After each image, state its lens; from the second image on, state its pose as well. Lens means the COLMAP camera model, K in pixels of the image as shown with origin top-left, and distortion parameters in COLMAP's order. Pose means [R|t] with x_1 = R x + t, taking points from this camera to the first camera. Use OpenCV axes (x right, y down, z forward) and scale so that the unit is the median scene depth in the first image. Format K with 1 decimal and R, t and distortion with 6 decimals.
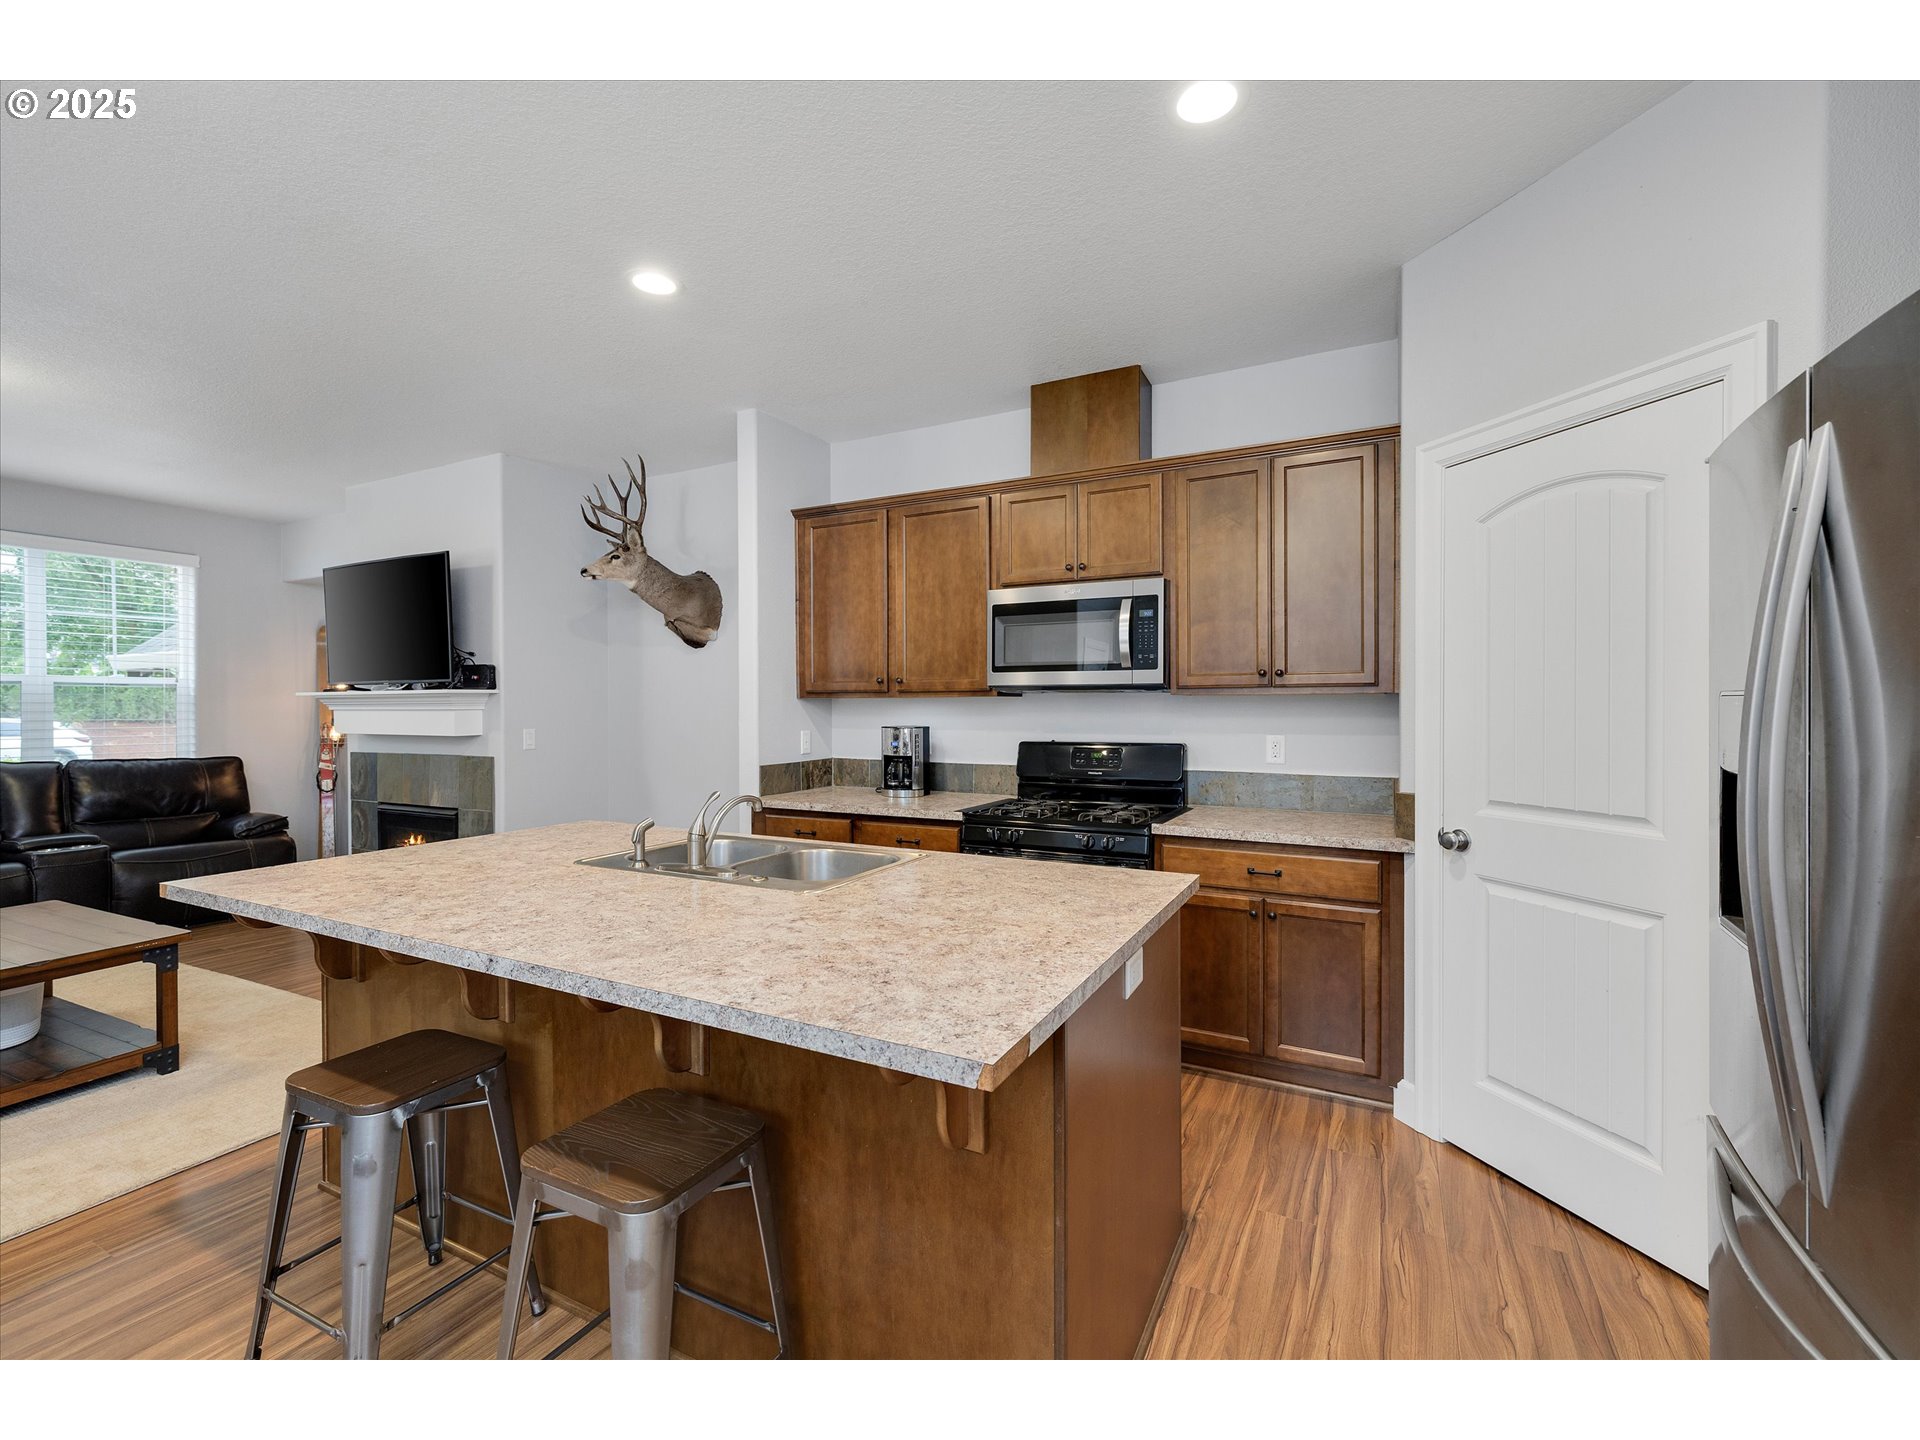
lens RADIAL K [[836.2, 0, 951.0], [0, 836.2, 698.3], [0, 0, 1]] dist [-0.003487, -0.000047]
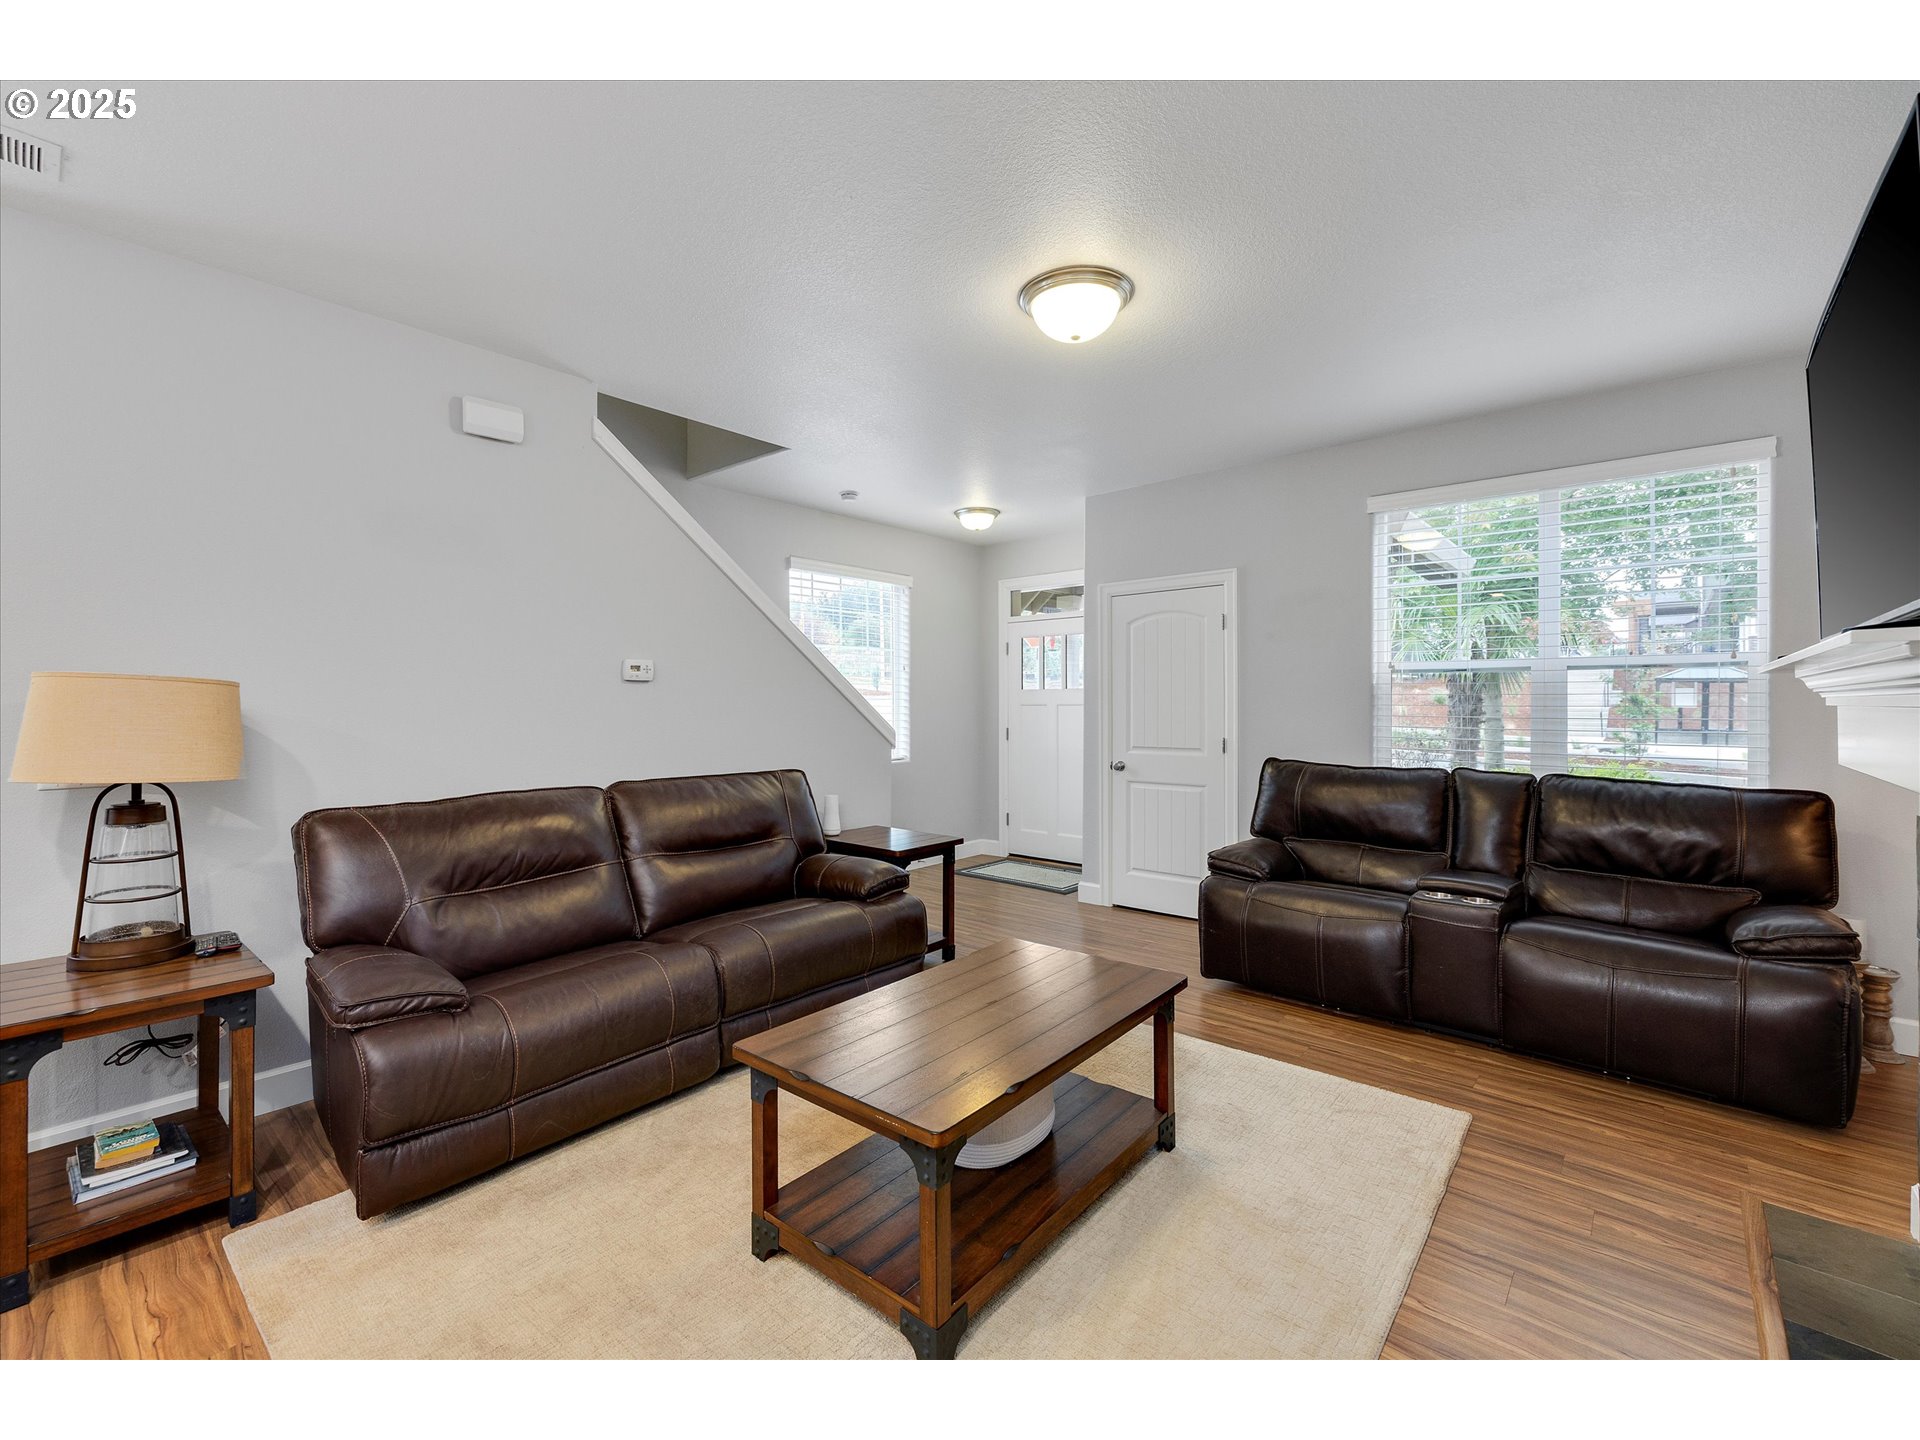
lens RADIAL K [[808.2, 0, 945.0], [0, 808.2, 721.3], [0, 0, 1]] dist [0.017085, -0.000029]
pose [[-0.231623, 0.028209, -0.972396, -0.262934], [0.008175, 0.999601, 0.027051, 0.006396], [0.972771, -0.001683, -0.231762, 0.697414]]
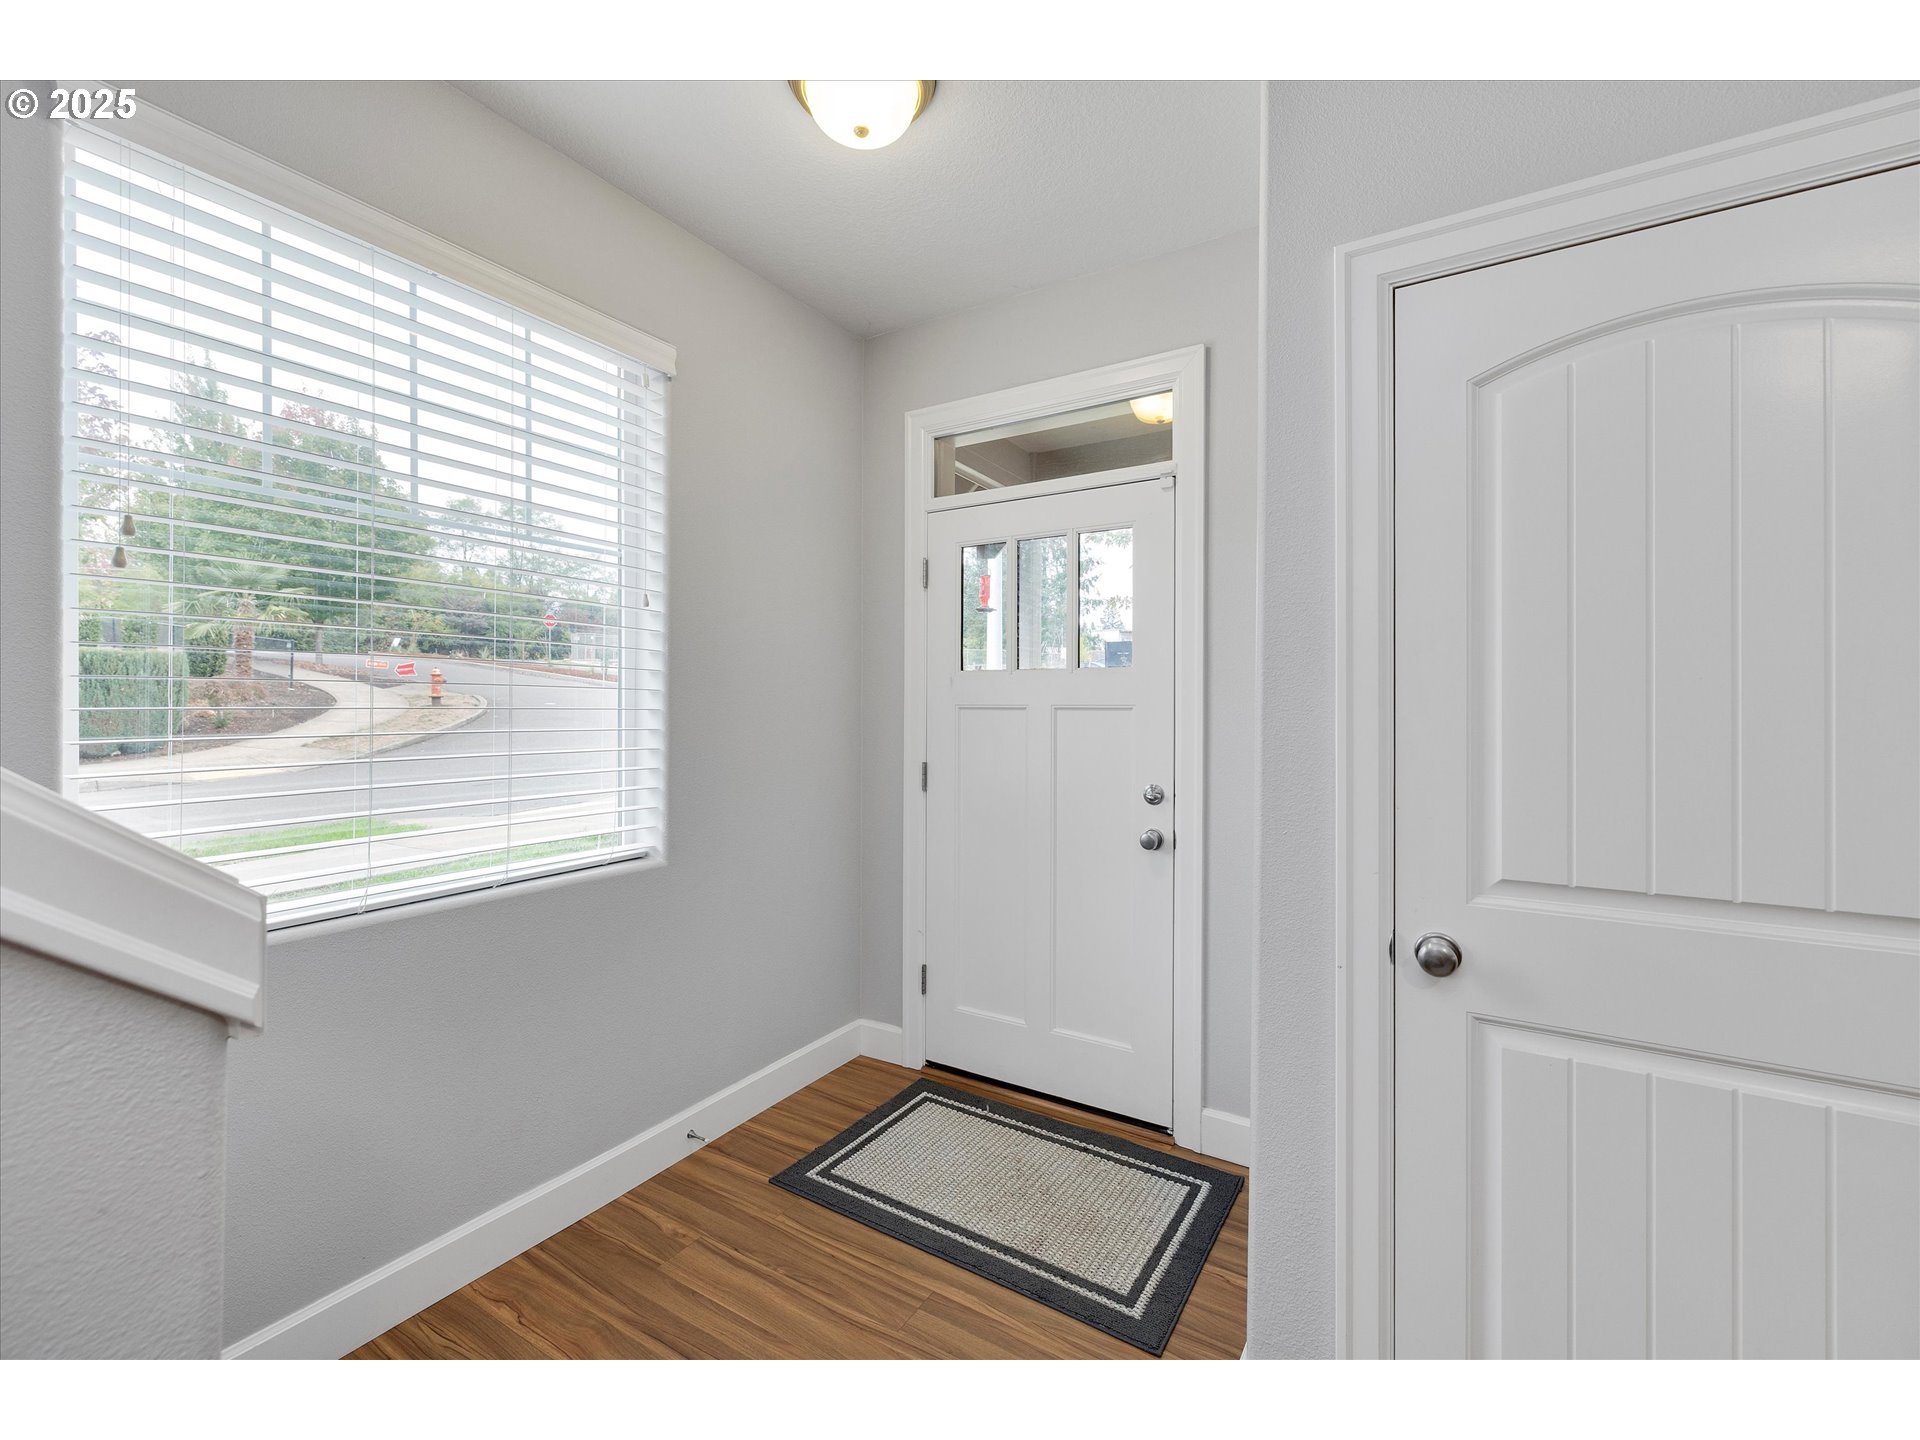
lens RADIAL K [[836.2, 0, 951.0], [0, 836.2, 698.3], [0, 0, 1]] dist [-0.003487, -0.000047]
pose [[-0.064284, -0.004287, -0.997922, -1.096352], [0.002373, 0.999987, -0.004449, 0.012245], [0.997929, -0.002654, -0.064273, 0.525108]]
